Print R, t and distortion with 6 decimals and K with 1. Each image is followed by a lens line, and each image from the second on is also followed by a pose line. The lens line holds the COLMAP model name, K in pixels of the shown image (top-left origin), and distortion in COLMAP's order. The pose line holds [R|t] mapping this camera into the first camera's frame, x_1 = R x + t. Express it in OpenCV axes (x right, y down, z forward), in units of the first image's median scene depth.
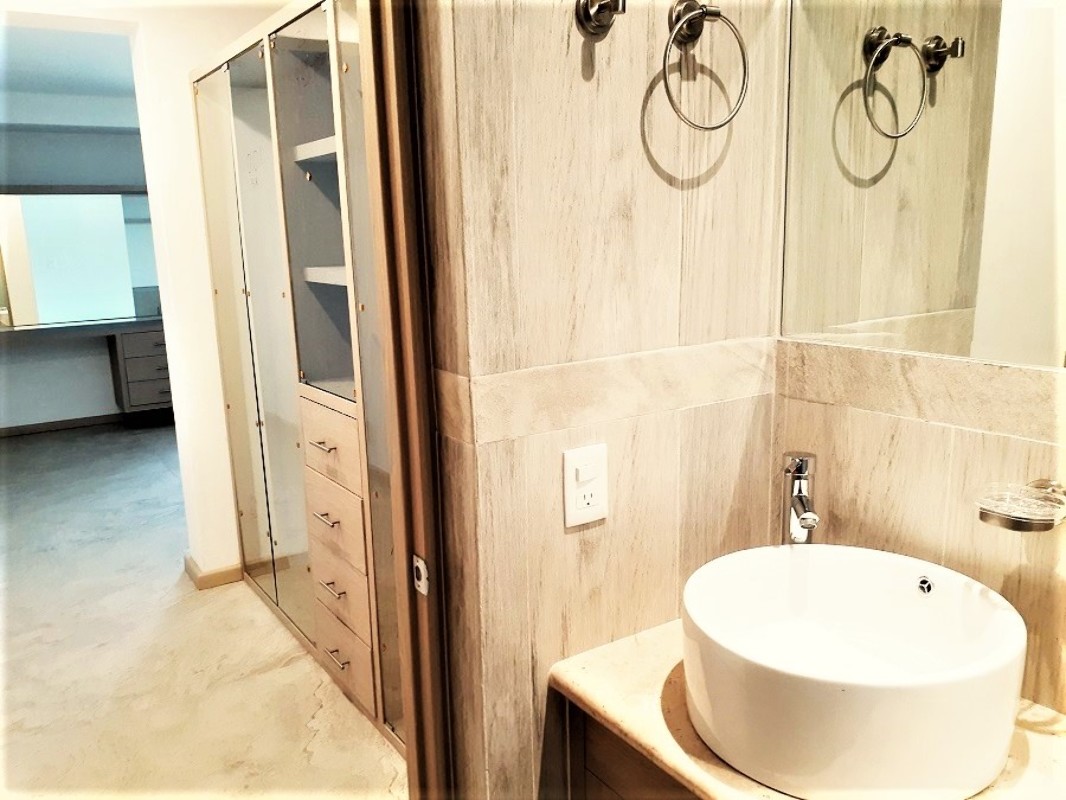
lens RADIAL K [[847.0, 0, 533.0], [0, 847.0, 400.0], [0, 0, 1]] dist [0.004104, -0.050422]
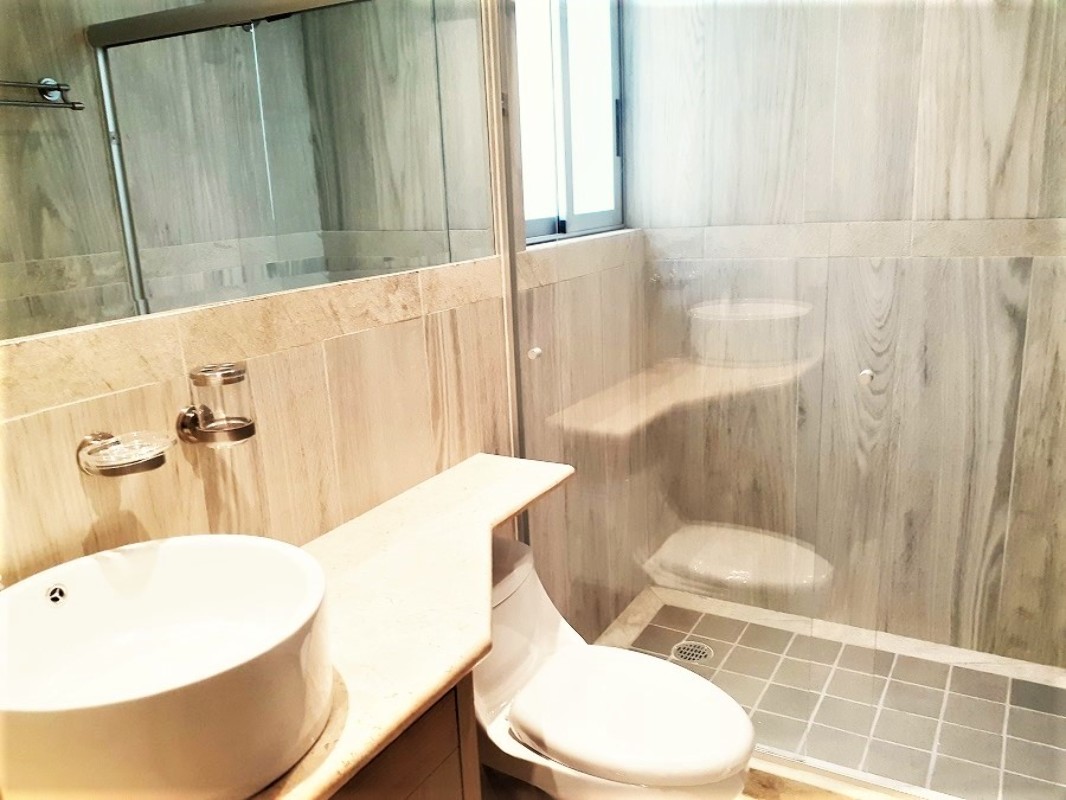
lens RADIAL K [[847.0, 0, 533.0], [0, 847.0, 400.0], [0, 0, 1]] dist [0.004104, -0.050422]
pose [[-0.454032, -0.177625, 0.873101, -0.540107], [0.235874, 0.921002, 0.310030, -0.136722], [-0.859197, 0.346705, -0.376267, 0.867719]]
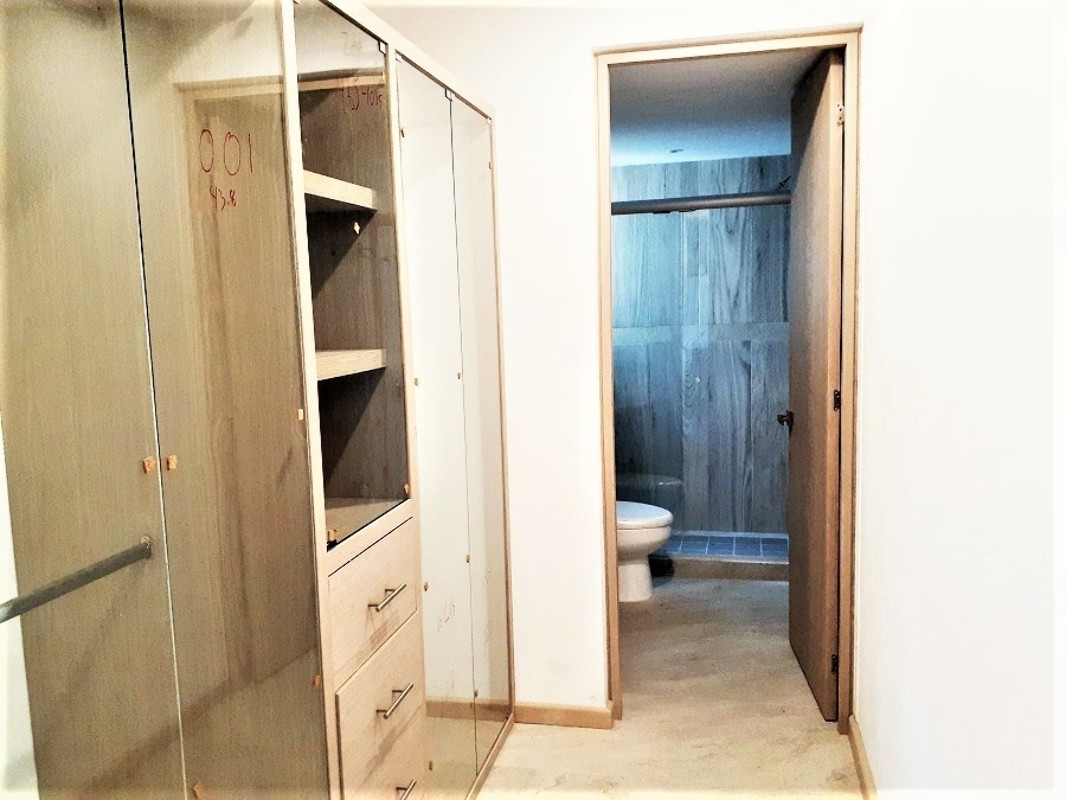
lens RADIAL K [[847.0, 0, 533.0], [0, 847.0, 400.0], [0, 0, 1]] dist [0.004104, -0.050422]
pose [[-0.674084, -0.038553, 0.737648, -0.832969], [0.200998, 0.951380, 0.233402, -0.226812], [-0.710781, 0.305598, -0.633561, 1.296875]]
